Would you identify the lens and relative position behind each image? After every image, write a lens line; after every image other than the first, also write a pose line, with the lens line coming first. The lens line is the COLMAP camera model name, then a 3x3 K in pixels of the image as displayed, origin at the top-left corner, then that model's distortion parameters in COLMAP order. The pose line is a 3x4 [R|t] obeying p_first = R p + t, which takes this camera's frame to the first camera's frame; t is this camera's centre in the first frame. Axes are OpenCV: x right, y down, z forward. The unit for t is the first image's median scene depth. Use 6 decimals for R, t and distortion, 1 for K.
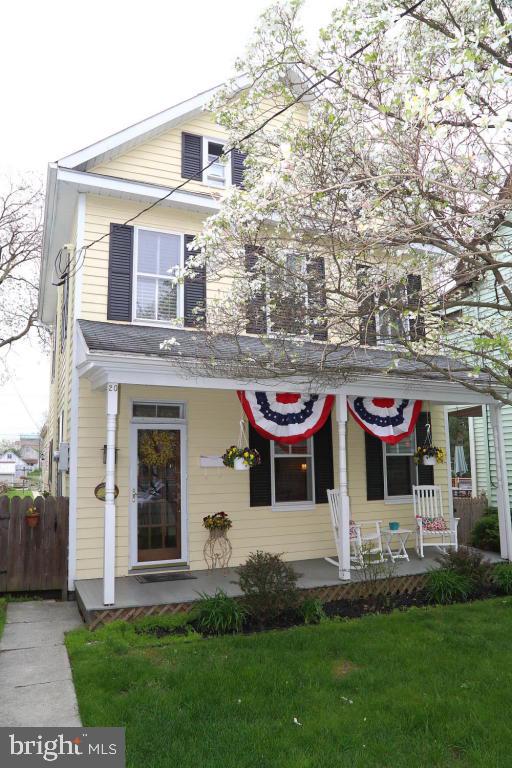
lens RADIAL K [[522.6, 0, 256.0], [0, 522.6, 384.0], [0, 0, 1]] dist [-0.125015, 0.066555]
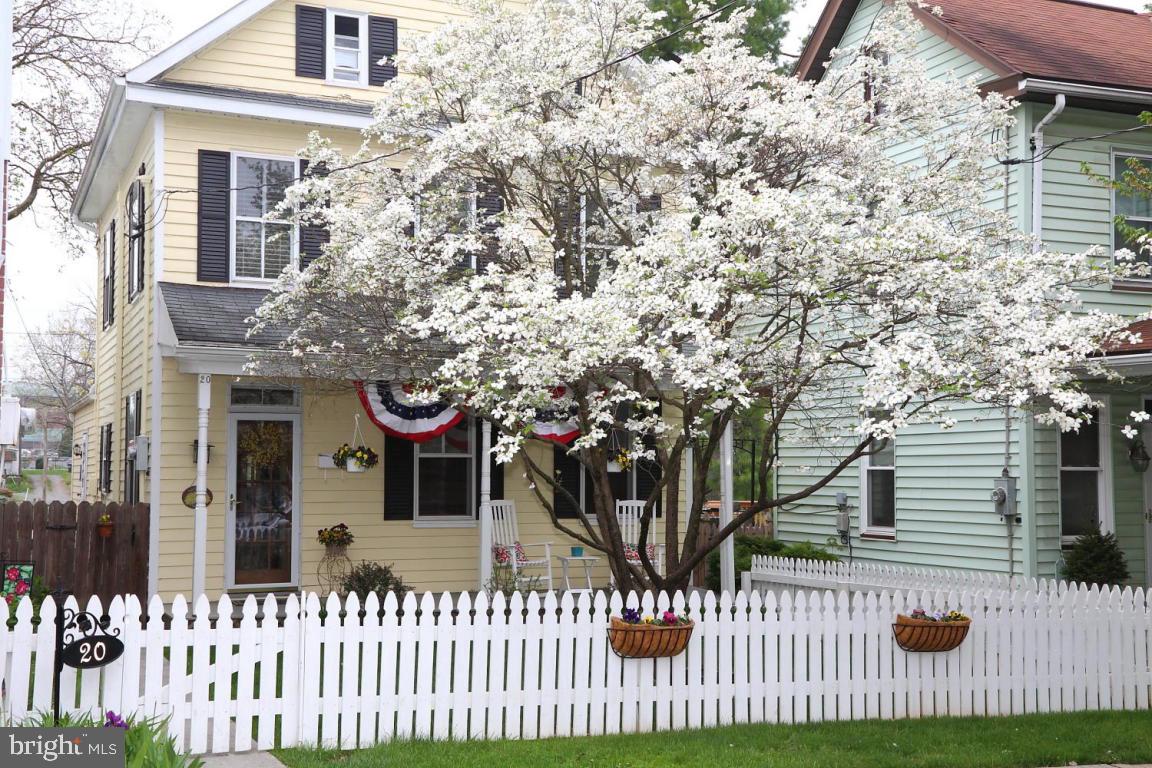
lens RADIAL K [[1343.0, 0, 576.0], [0, 1343.0, 384.0], [0, 0, 1]] dist [0.019525, 0.031593]
pose [[0.999831, 0.018055, -0.003563, 0.296518], [-0.017671, 0.995960, 0.088037, -0.158262], [0.005138, -0.087959, 0.996111, -1.043224]]
